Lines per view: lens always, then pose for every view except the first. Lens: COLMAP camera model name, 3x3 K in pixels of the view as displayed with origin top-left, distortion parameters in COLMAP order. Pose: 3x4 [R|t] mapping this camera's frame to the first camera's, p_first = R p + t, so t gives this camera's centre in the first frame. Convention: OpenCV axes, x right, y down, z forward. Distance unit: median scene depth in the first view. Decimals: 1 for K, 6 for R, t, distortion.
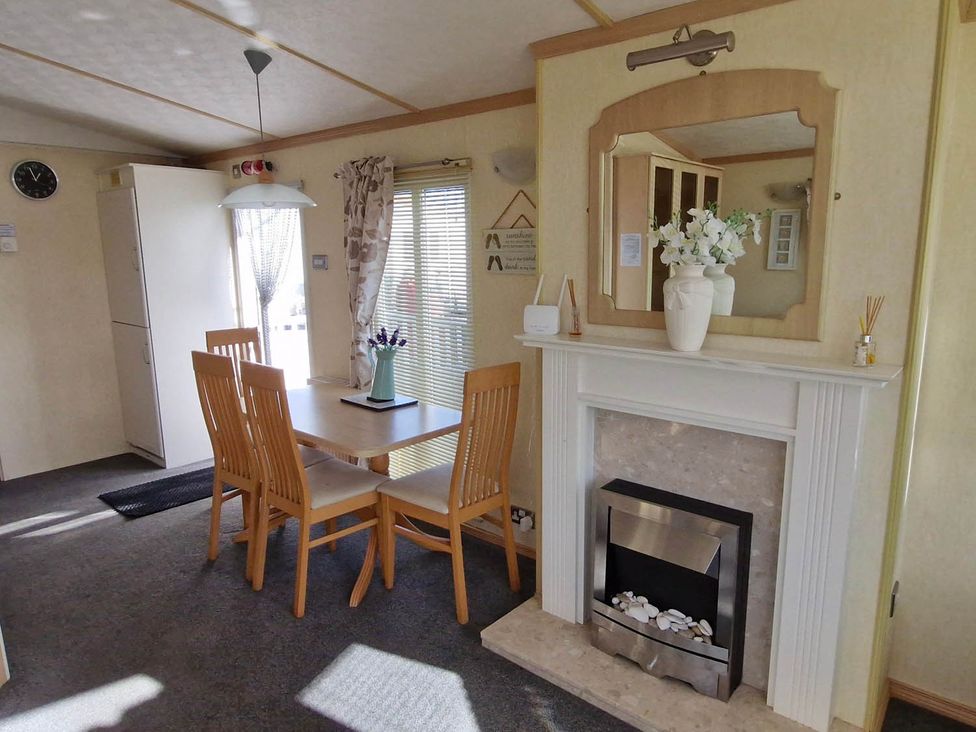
lens RADIAL K [[615.6, 0, 508.5], [0, 615.6, 365.9], [0, 0, 1]] dist [-0.008575, -0.019638]
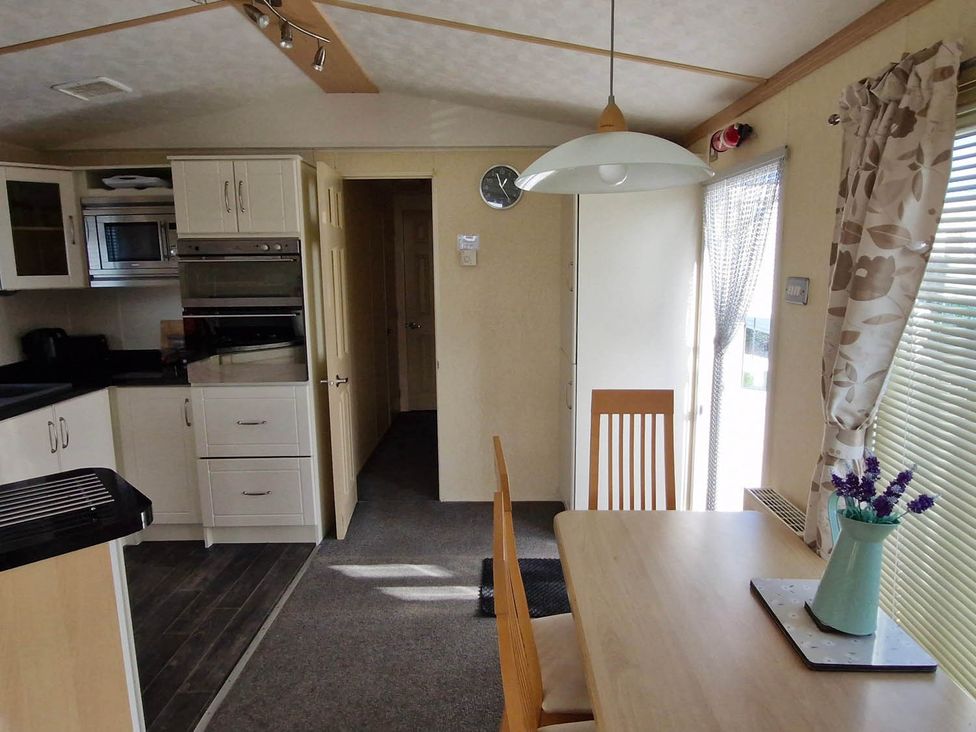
lens RADIAL K [[615.6, 0, 508.5], [0, 615.6, 365.9], [0, 0, 1]] dist [-0.008575, -0.019638]
pose [[0.638431, 0.128337, -0.758904, -0.053150], [-0.143134, 0.988598, 0.046768, -0.107379], [0.756253, 0.078767, 0.649521, 0.533284]]
